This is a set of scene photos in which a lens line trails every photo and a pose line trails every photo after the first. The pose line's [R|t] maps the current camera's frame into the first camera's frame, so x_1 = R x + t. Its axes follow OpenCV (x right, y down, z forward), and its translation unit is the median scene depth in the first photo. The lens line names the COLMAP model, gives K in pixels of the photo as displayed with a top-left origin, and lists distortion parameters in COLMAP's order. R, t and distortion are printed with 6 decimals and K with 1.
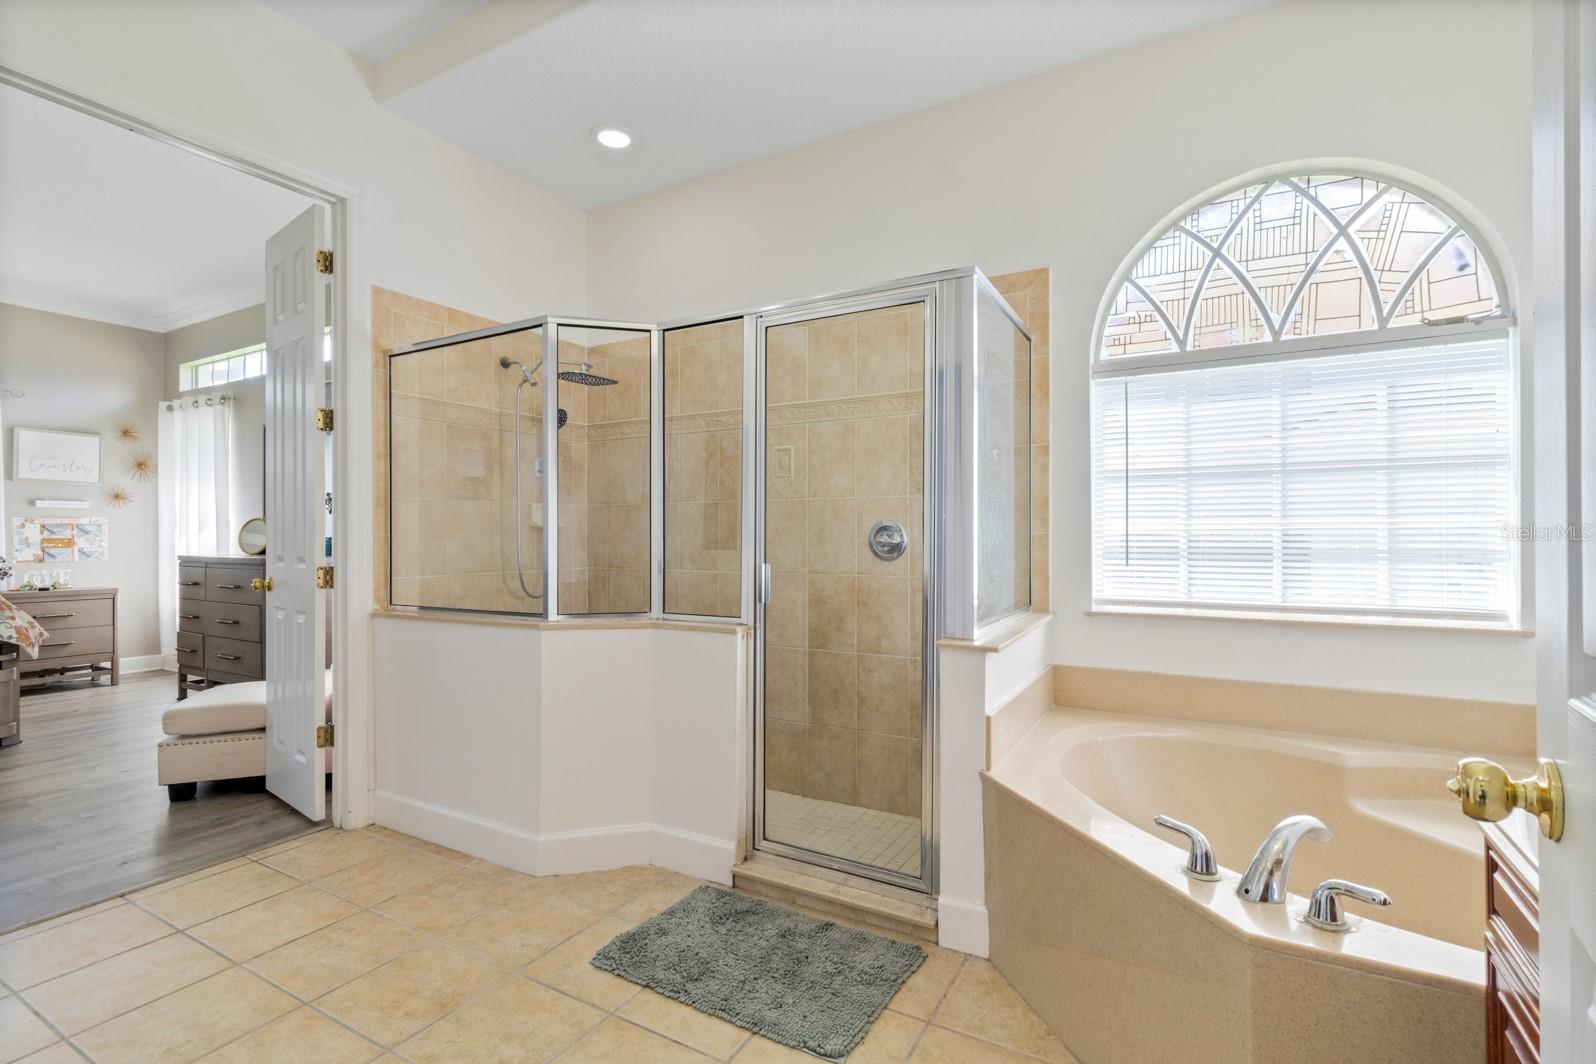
lens RADIAL K [[741.7, 0, 803.6], [0, 741.7, 539.0], [0, 0, 1]] dist [0.011484, -0.000938]
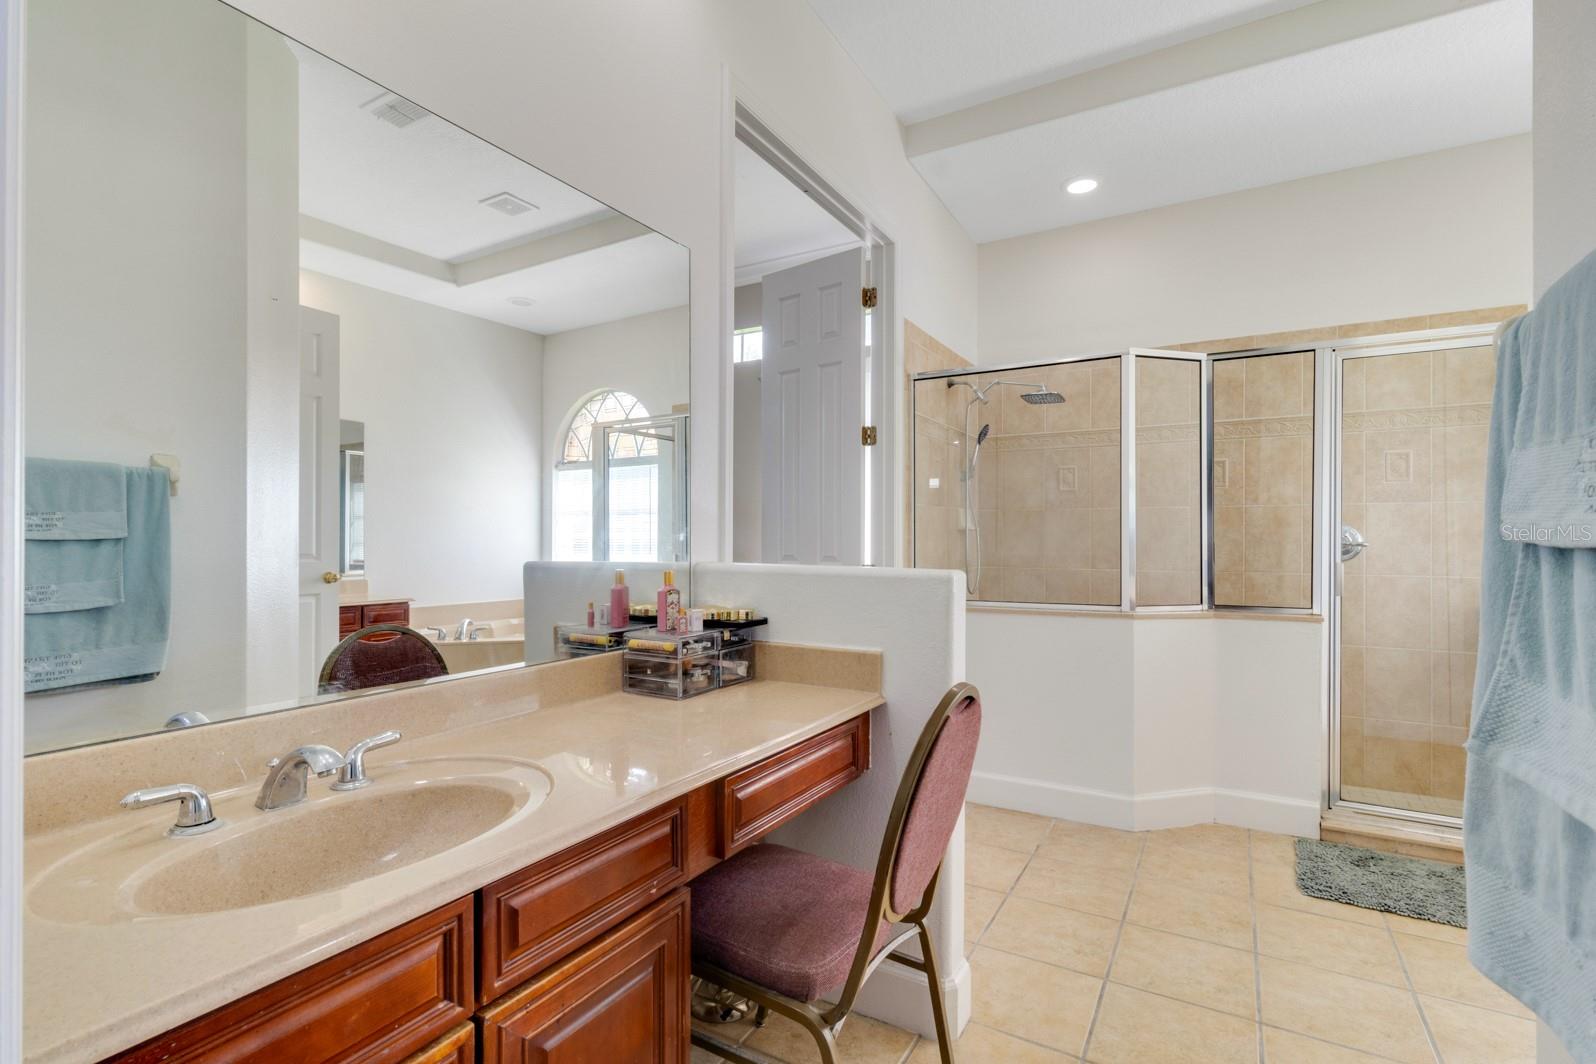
lens RADIAL K [[741.7, 0, 788.2], [0, 741.7, 538.7], [0, 0, 1]] dist [0.011484, -0.000938]
pose [[0.999917, 0.003439, 0.012406, -0.696622], [-0.003353, 0.999970, -0.006932, 0.005936], [-0.012429, 0.006890, 0.999899, -0.117648]]
